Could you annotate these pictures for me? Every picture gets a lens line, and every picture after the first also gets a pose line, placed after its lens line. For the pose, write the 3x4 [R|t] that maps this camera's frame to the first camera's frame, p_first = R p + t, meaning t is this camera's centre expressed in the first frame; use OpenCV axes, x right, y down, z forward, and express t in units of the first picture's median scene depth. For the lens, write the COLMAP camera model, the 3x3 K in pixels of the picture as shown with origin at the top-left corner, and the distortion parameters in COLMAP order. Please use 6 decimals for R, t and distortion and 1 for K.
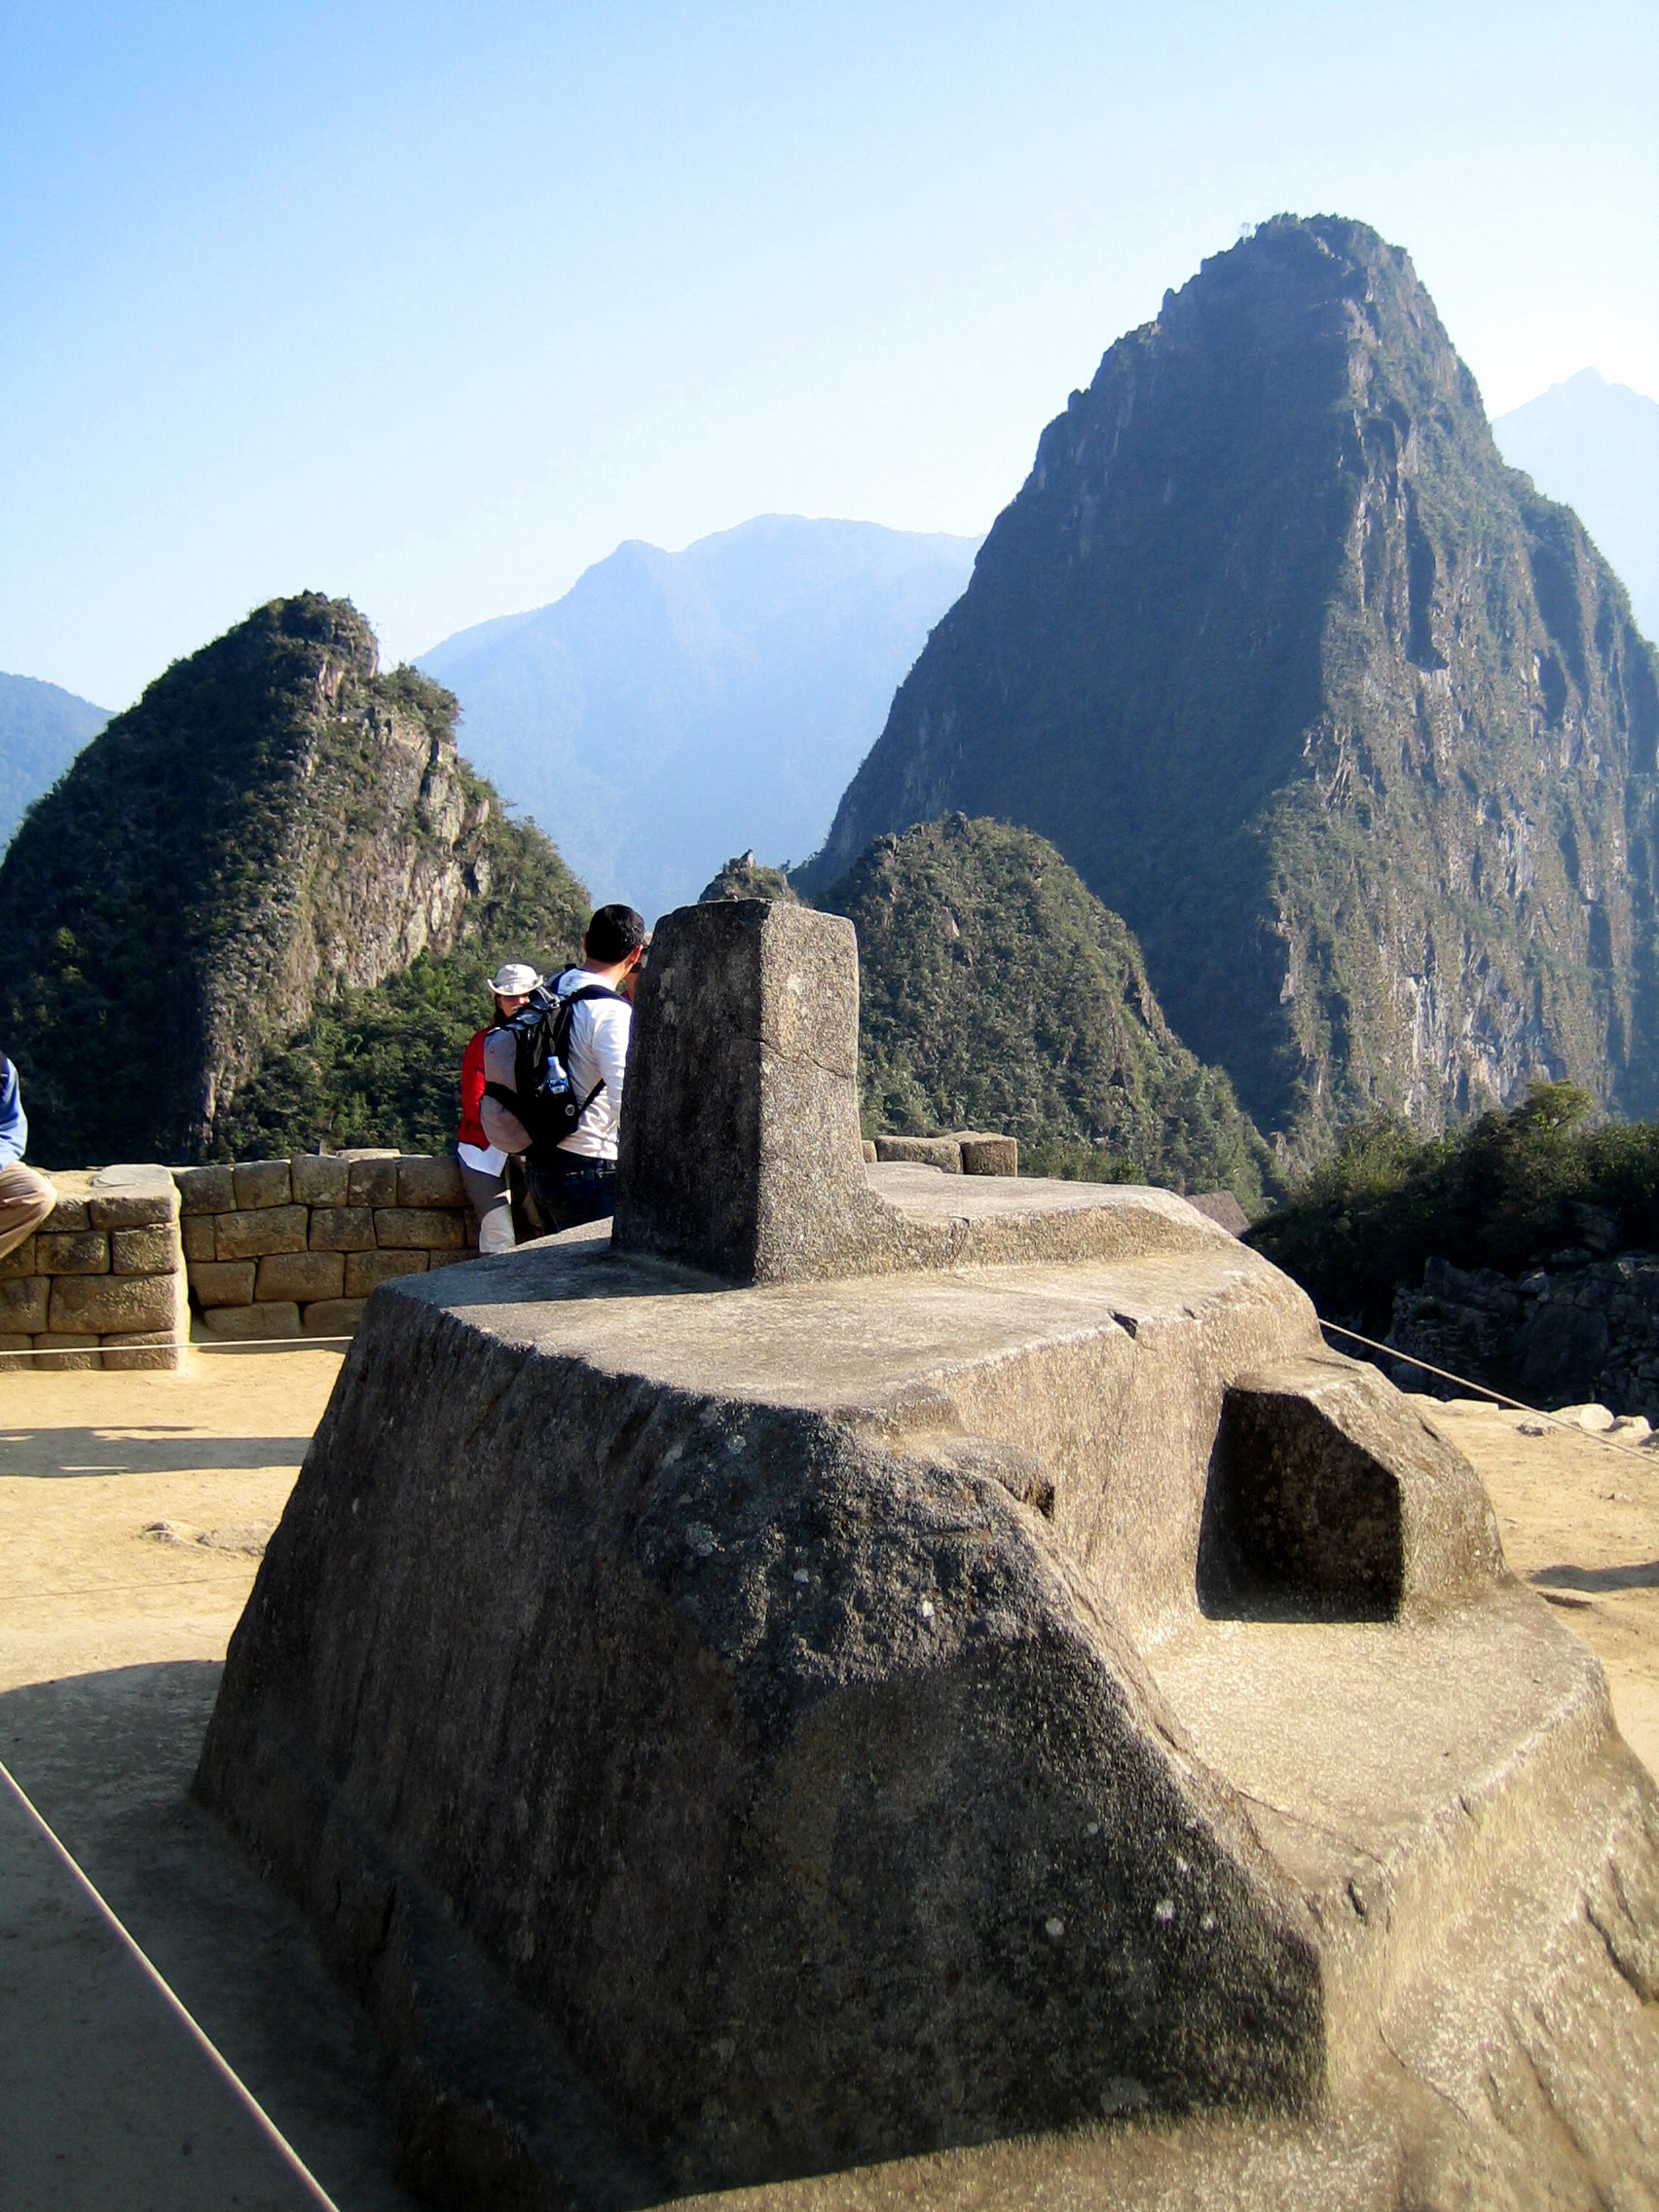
lens RADIAL K [[2322.6, 0, 829.5], [0, 2322.6, 1106.0], [0, 0, 1]] dist [-0.167238, 0.233639]
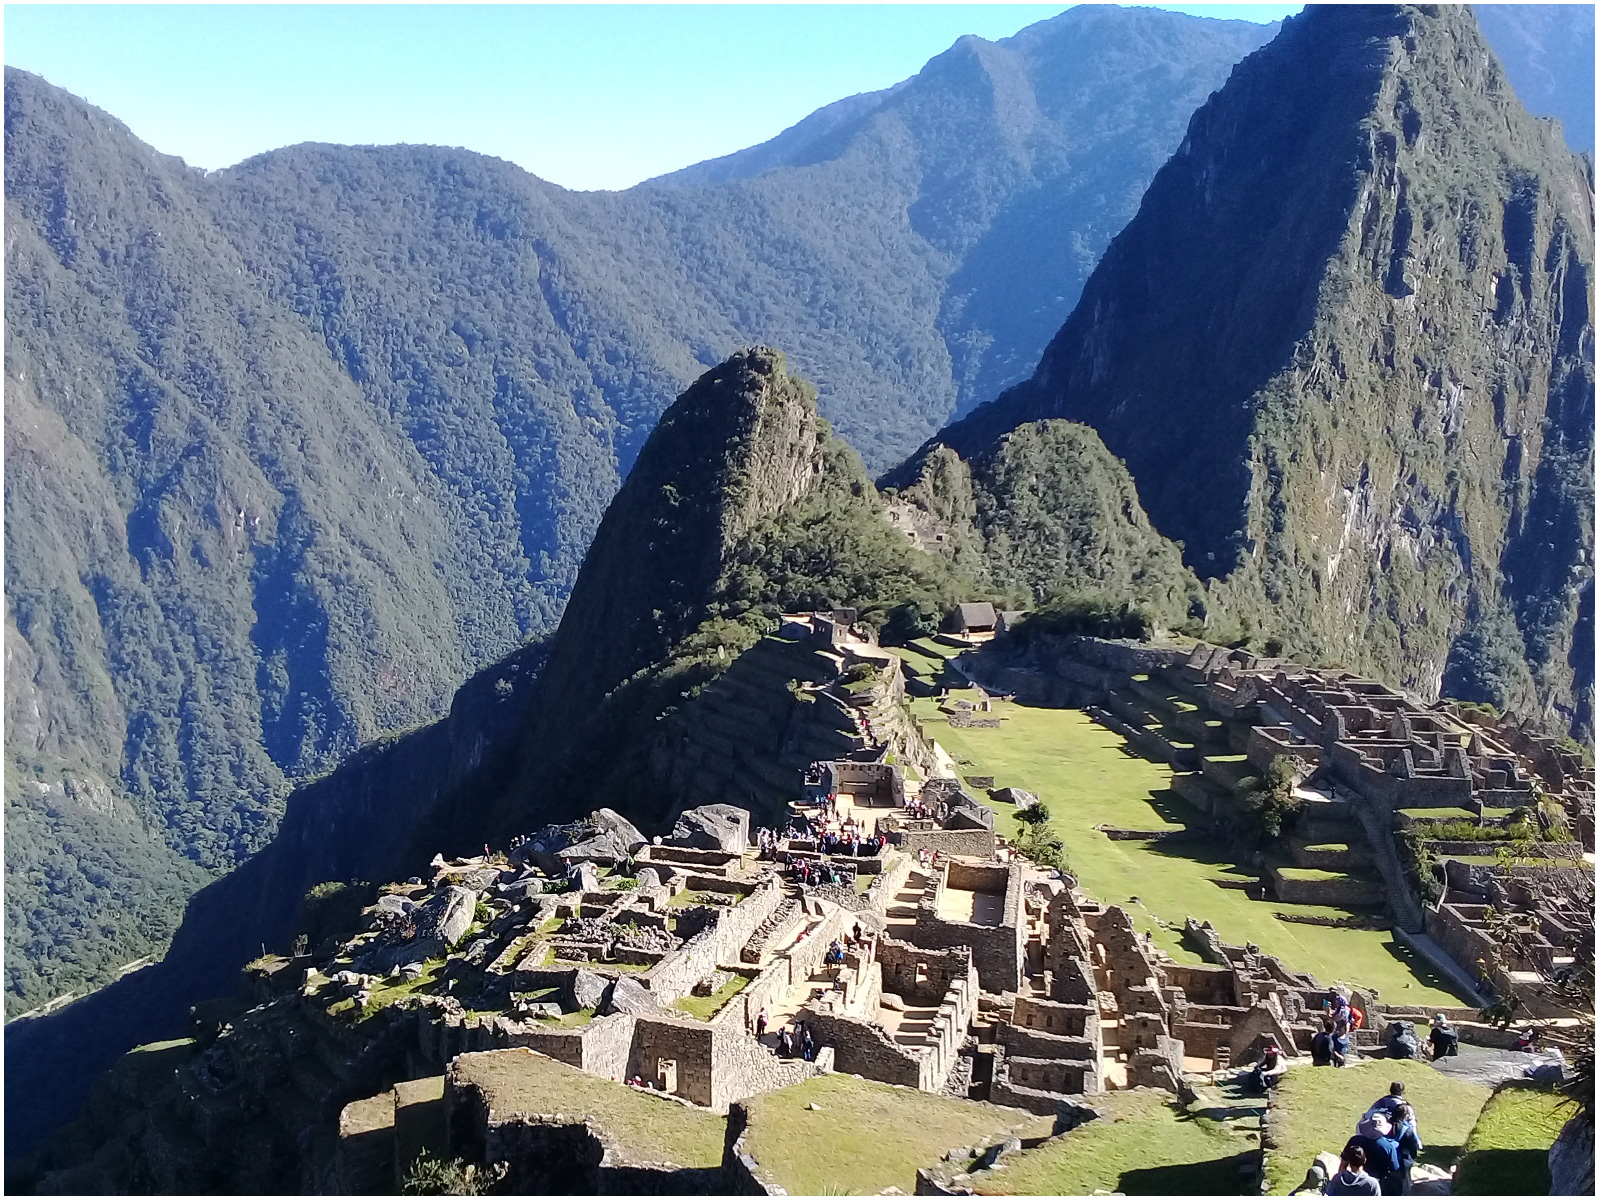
lens RADIAL K [[1903.5, 0, 717.9], [0, 1903.5, 762.6], [0, 0, 1]] dist [0.101501, -0.215480]
pose [[0.978348, 0.078815, -0.191370, 0.073570], [-0.051619, 0.988353, 0.143155, -0.031481], [0.200424, -0.130177, 0.971022, -0.488265]]
